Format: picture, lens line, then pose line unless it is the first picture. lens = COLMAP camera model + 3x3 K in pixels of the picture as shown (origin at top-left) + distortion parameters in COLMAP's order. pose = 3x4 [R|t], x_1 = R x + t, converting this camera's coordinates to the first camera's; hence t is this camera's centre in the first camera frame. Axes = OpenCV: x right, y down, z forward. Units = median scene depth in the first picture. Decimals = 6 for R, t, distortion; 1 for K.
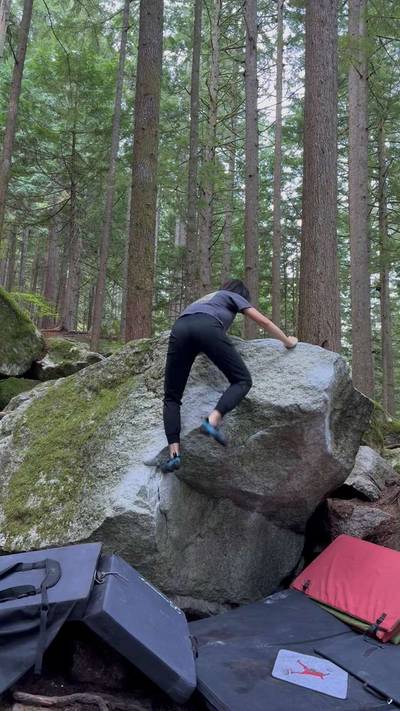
lens RADIAL K [[598.4, 0, 200.3], [0, 598.4, 353.4], [0, 0, 1]] dist [0.115133, -0.077103]
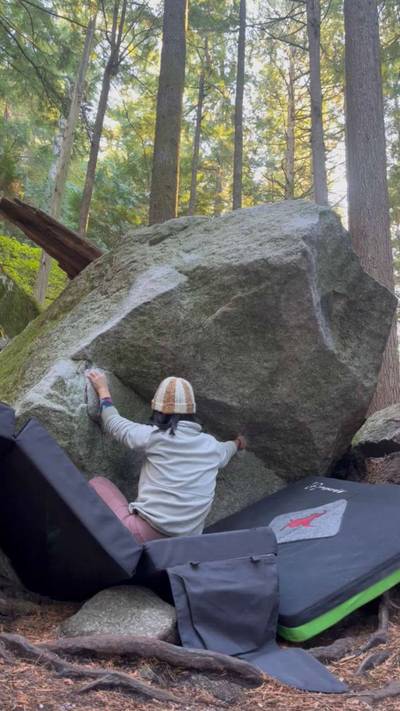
lens RADIAL K [[598.4, 0, 200.4], [0, 598.4, 357.8], [0, 0, 1]] dist [0.115133, -0.077103]
pose [[0.985125, -0.052553, -0.163607, 0.176140], [0.026453, 0.987118, -0.157795, 0.281594], [0.169792, 0.151120, 0.973824, 0.261110]]
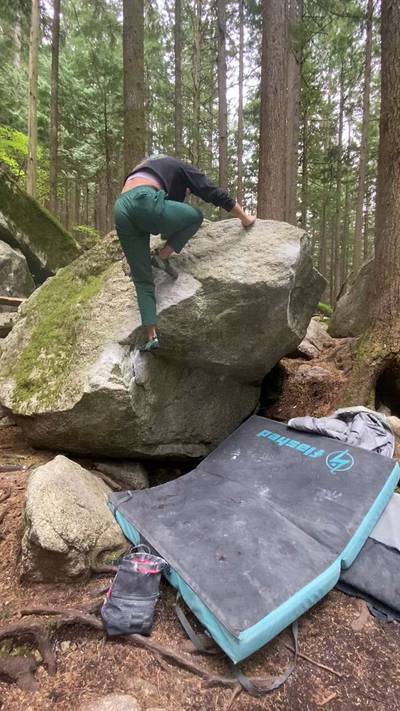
lens RADIAL K [[326.5, 0, 201.0], [0, 326.5, 354.7], [0, 0, 1]] dist [0.005099, -0.008334]
pose [[0.999584, -0.027368, 0.009070, 0.043154], [0.024011, 0.964333, 0.263602, 0.049928], [-0.015961, -0.263274, 0.964589, 0.395759]]
